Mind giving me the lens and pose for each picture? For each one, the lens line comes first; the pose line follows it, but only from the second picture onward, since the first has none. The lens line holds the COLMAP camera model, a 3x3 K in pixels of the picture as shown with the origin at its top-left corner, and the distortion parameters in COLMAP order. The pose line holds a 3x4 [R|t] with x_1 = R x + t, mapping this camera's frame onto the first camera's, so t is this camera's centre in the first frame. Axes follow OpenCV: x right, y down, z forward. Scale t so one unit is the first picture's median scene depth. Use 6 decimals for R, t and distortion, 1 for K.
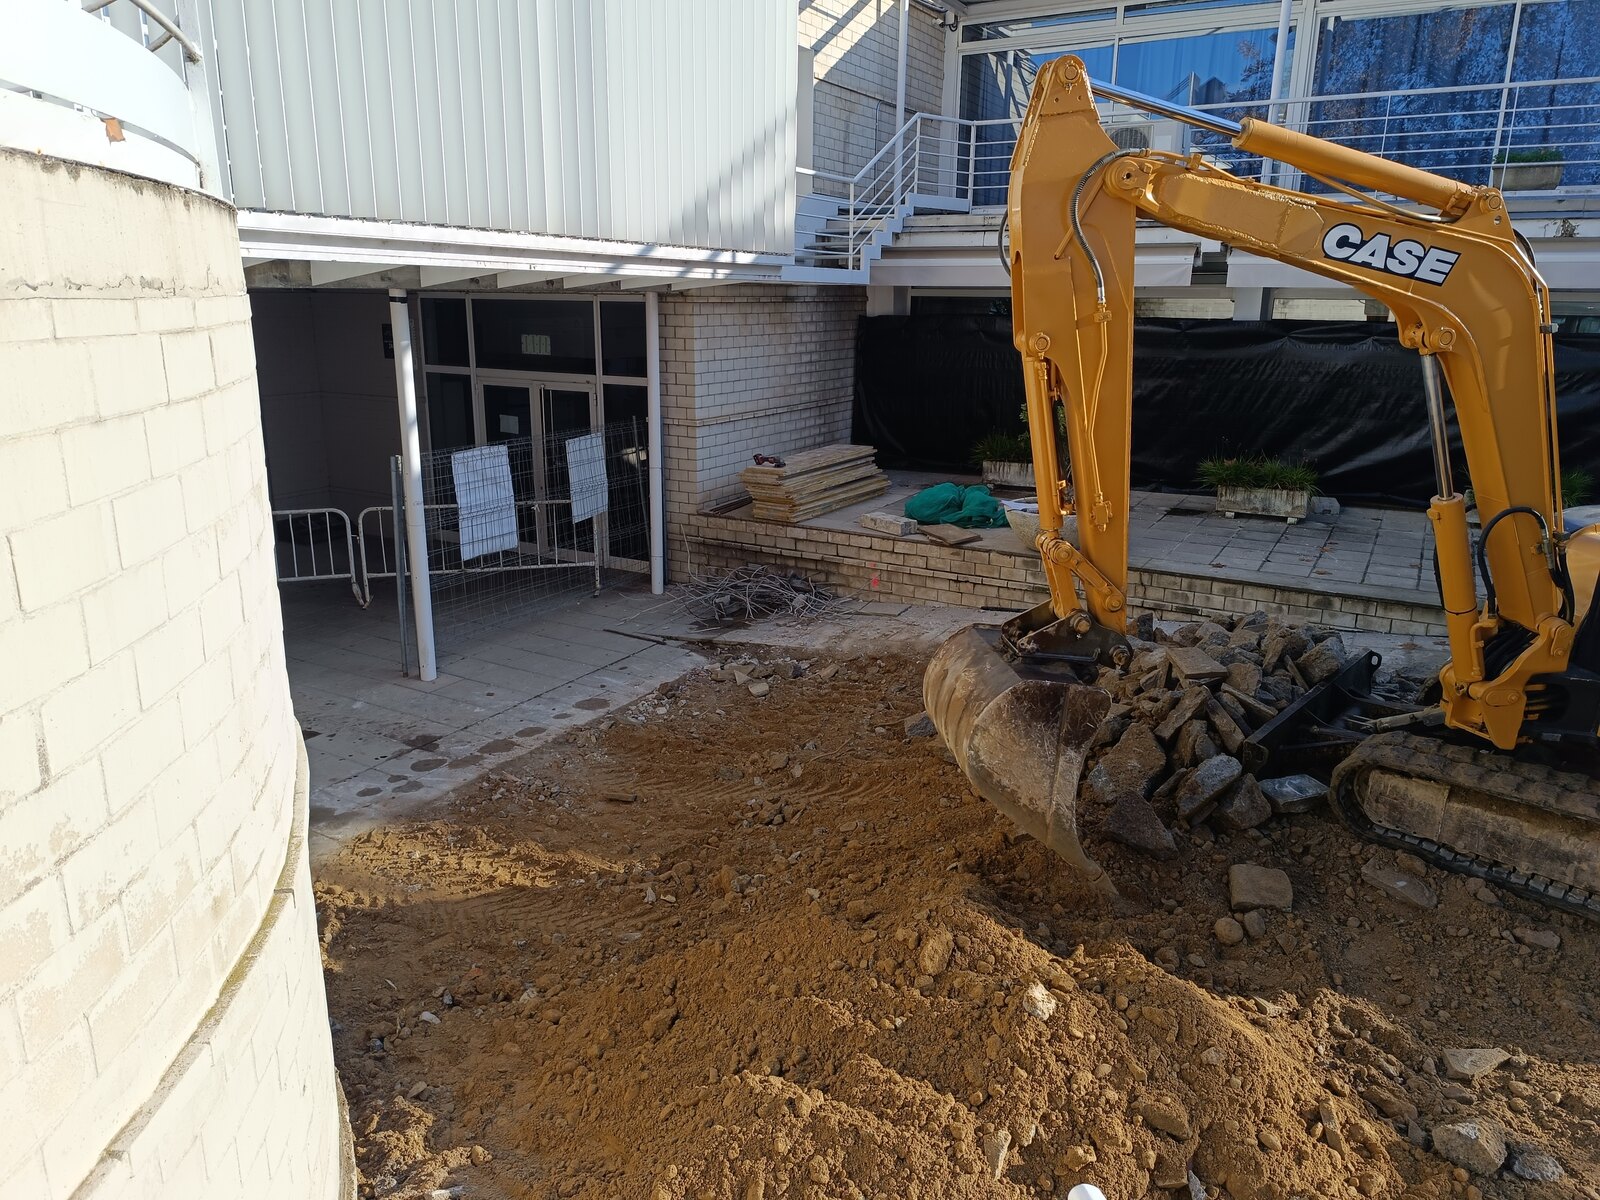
lens RADIAL K [[1107.0, 0, 841.0], [0, 1107.0, 600.4], [0, 0, 1]] dist [0.028771, -0.001042]
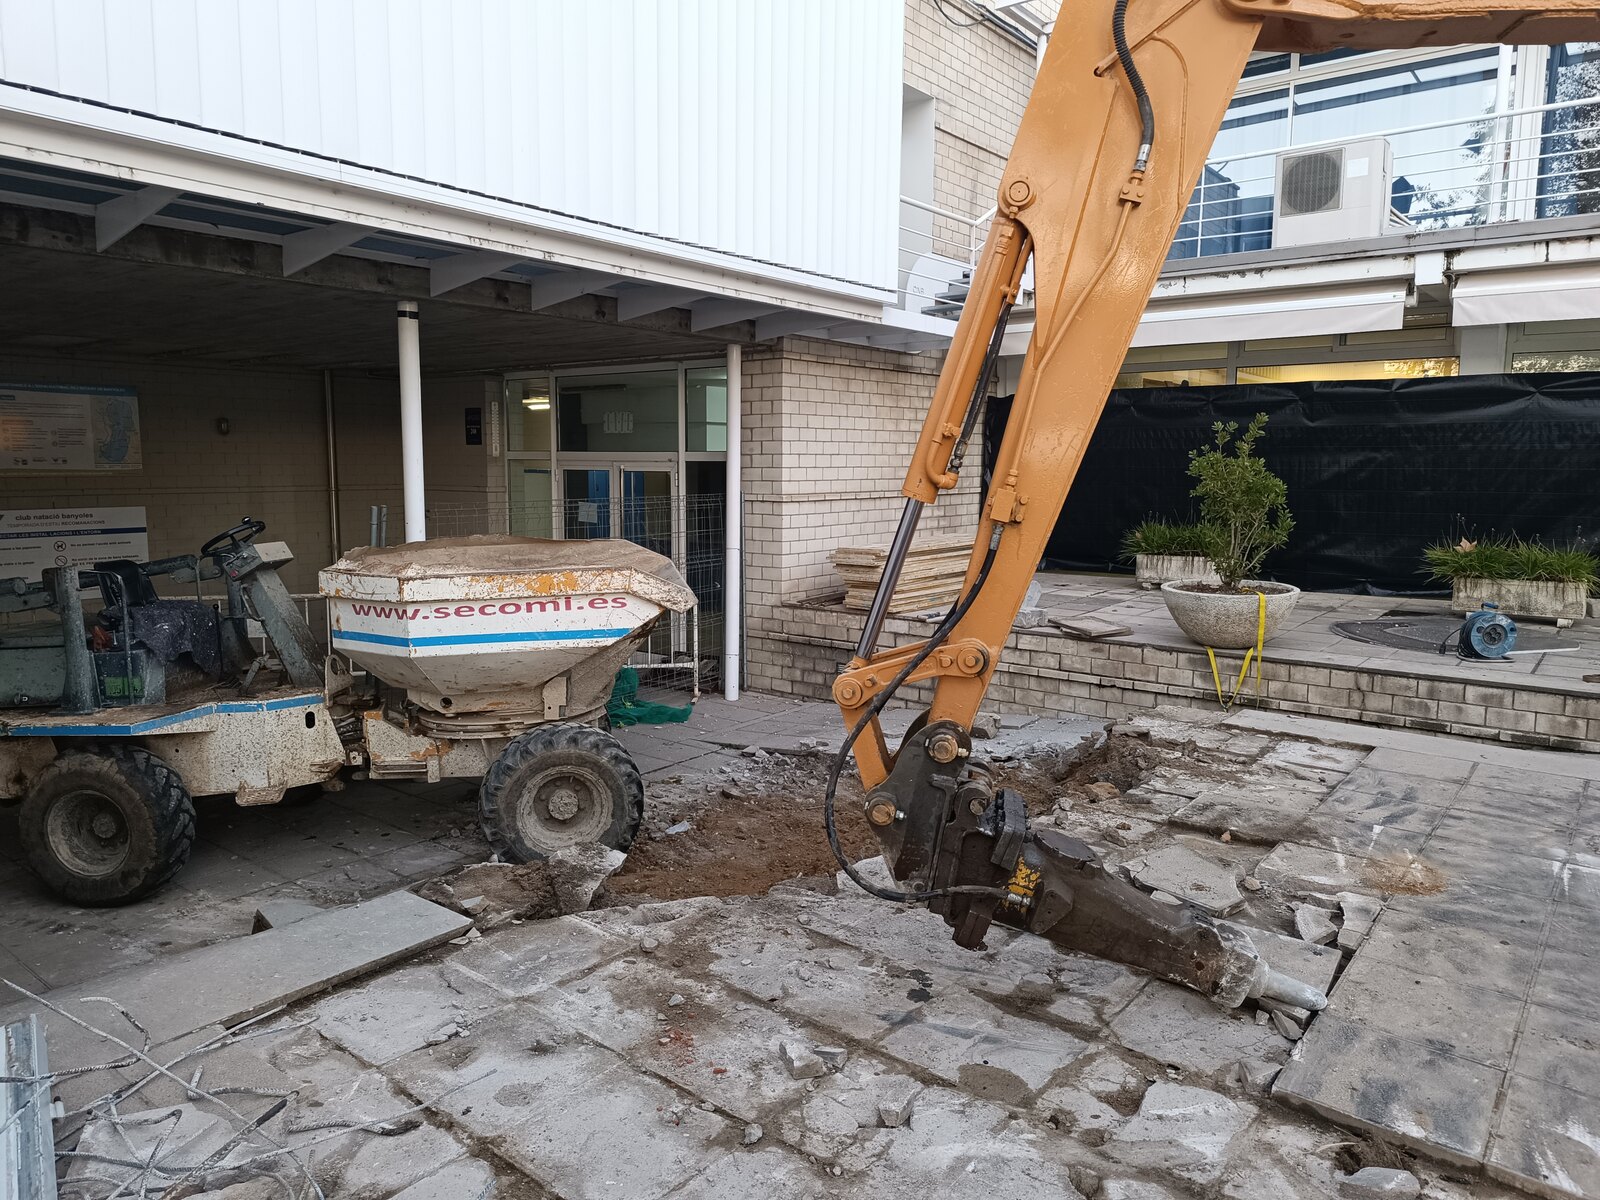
lens RADIAL K [[1115.2, 0, 800.0], [0, 1115.2, 600.0], [0, 0, 1]] dist [0.001371, 0.001608]
pose [[0.984706, 0.009073, -0.173991, 0.030806], [-0.034496, 0.989026, -0.143660, 0.038548], [0.170778, 0.147464, 0.974212, 0.180917]]
